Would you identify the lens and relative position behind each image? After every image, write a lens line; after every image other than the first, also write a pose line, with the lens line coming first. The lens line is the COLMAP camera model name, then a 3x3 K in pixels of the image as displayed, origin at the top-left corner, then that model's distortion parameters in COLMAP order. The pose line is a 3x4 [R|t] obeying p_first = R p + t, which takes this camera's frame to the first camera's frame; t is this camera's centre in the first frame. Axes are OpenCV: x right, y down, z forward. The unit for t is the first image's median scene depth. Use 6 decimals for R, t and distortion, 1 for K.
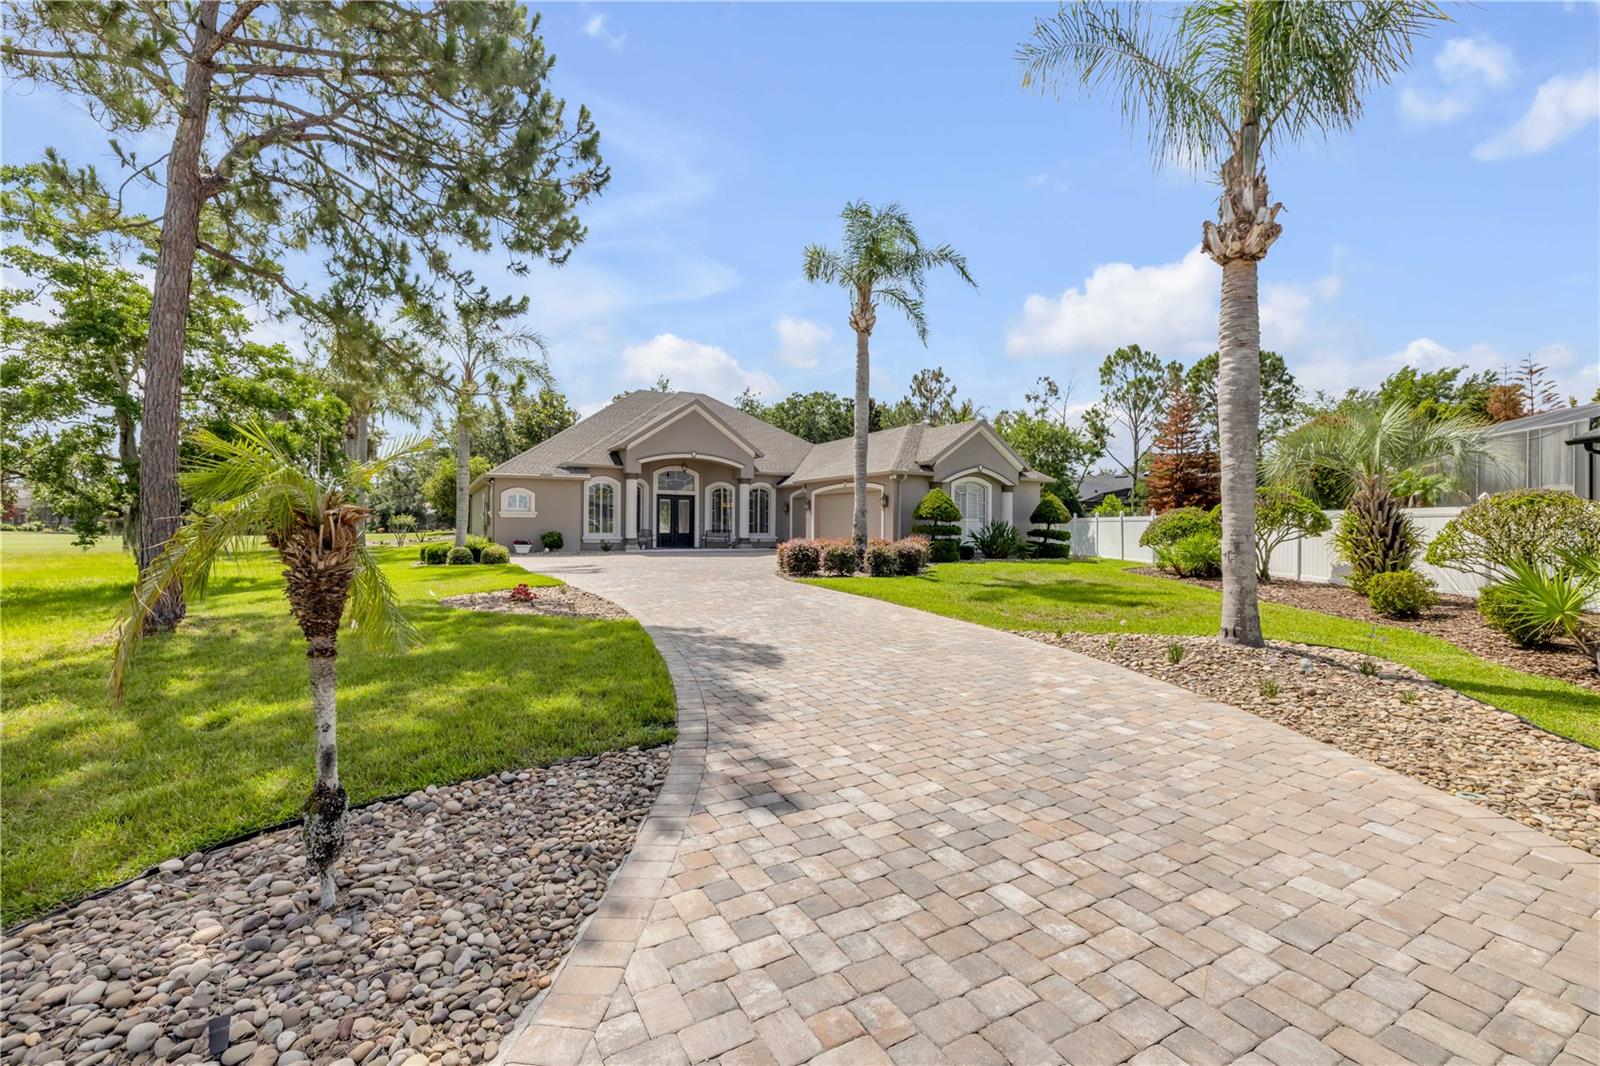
lens RADIAL K [[677.9, 0, 793.4], [0, 677.9, 523.3], [0, 0, 1]] dist [0.000315, -0.000043]
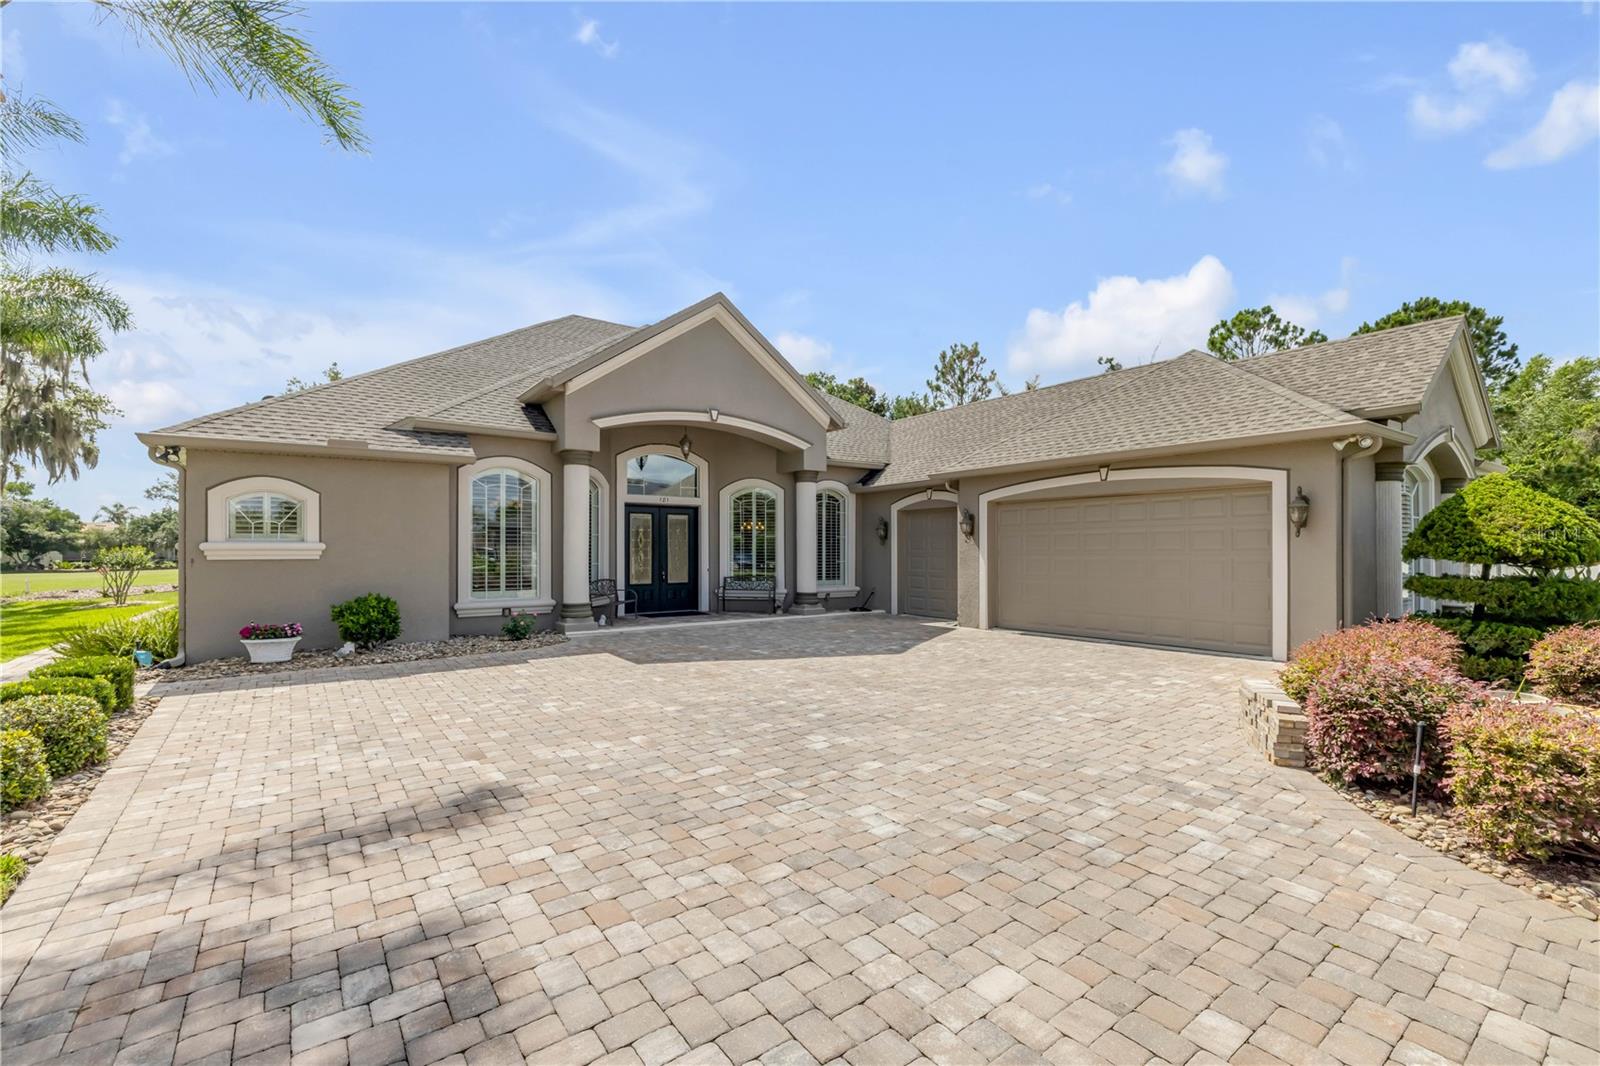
lens RADIAL K [[677.9, 0, 793.4], [0, 677.9, 523.3], [0, 0, 1]] dist [0.000315, -0.000043]
pose [[0.990443, -0.001267, 0.137914, -0.150148], [0.006092, 0.999384, -0.034568, -0.011494], [-0.137785, 0.035078, 0.989841, 0.515232]]
